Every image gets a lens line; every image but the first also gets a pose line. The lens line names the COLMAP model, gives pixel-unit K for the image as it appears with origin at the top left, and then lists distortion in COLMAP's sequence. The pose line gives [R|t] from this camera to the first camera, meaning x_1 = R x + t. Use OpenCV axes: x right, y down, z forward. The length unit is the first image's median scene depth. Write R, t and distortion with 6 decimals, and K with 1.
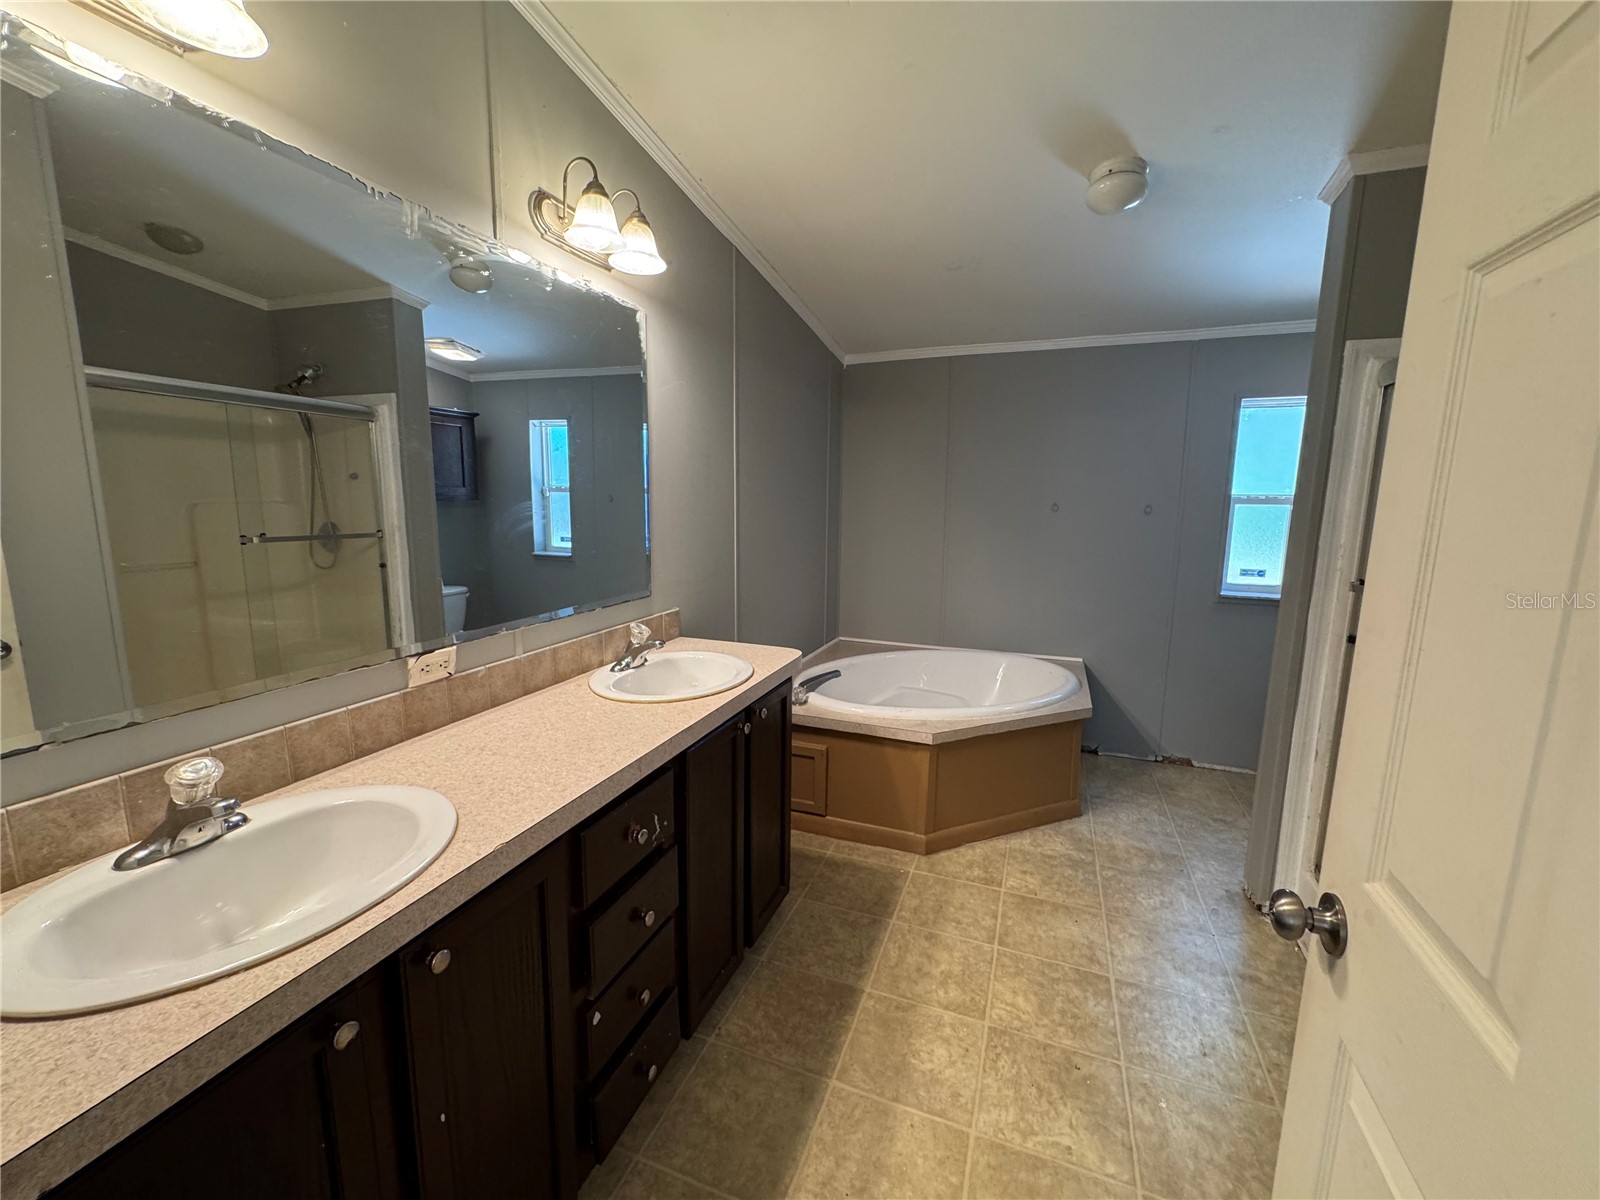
lens RADIAL K [[640.0, 0, 800.9], [0, 640.0, 596.1], [0, 0, 1]] dist [-0.001817, -0.000061]
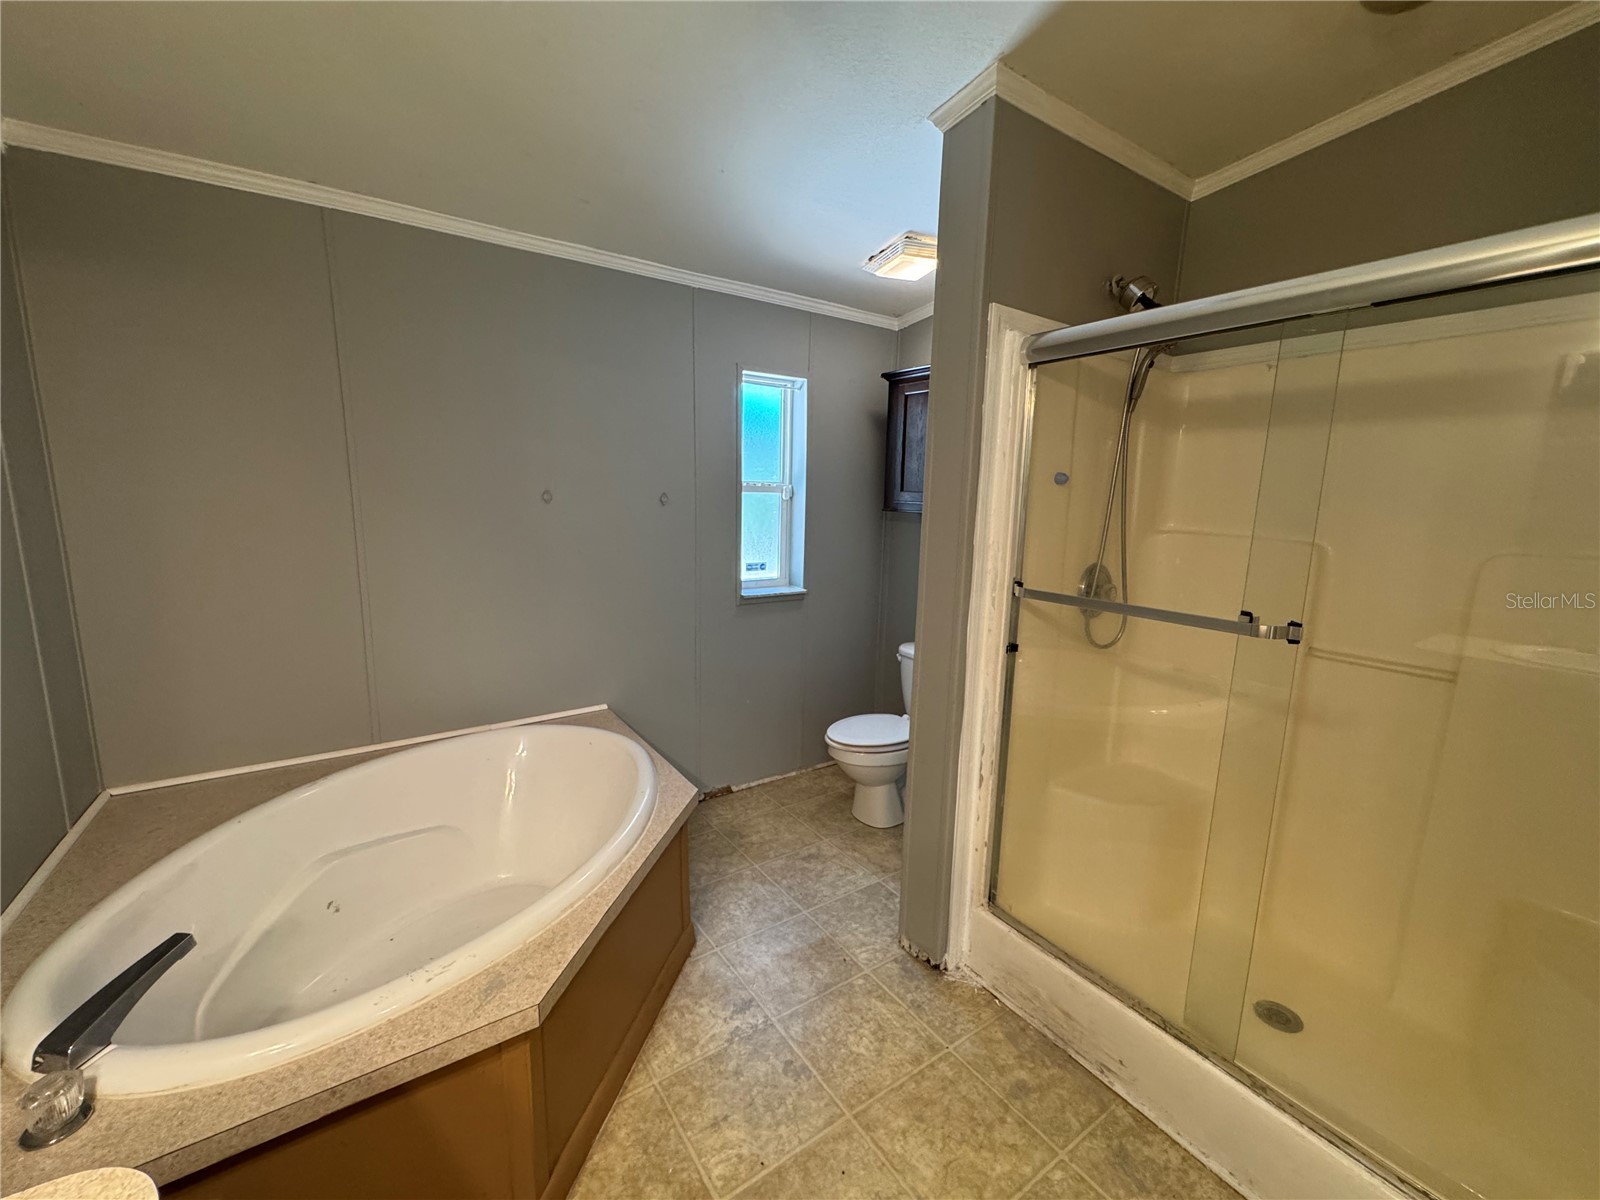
lens RADIAL K [[640.0, 0, 800.9], [0, 640.0, 596.1], [0, 0, 1]] dist [-0.001817, -0.000061]
pose [[0.562589, -0.129845, 0.816477, -0.016600], [0.108487, 0.990644, 0.082790, -0.069450], [-0.819588, 0.042001, 0.571412, 0.456914]]
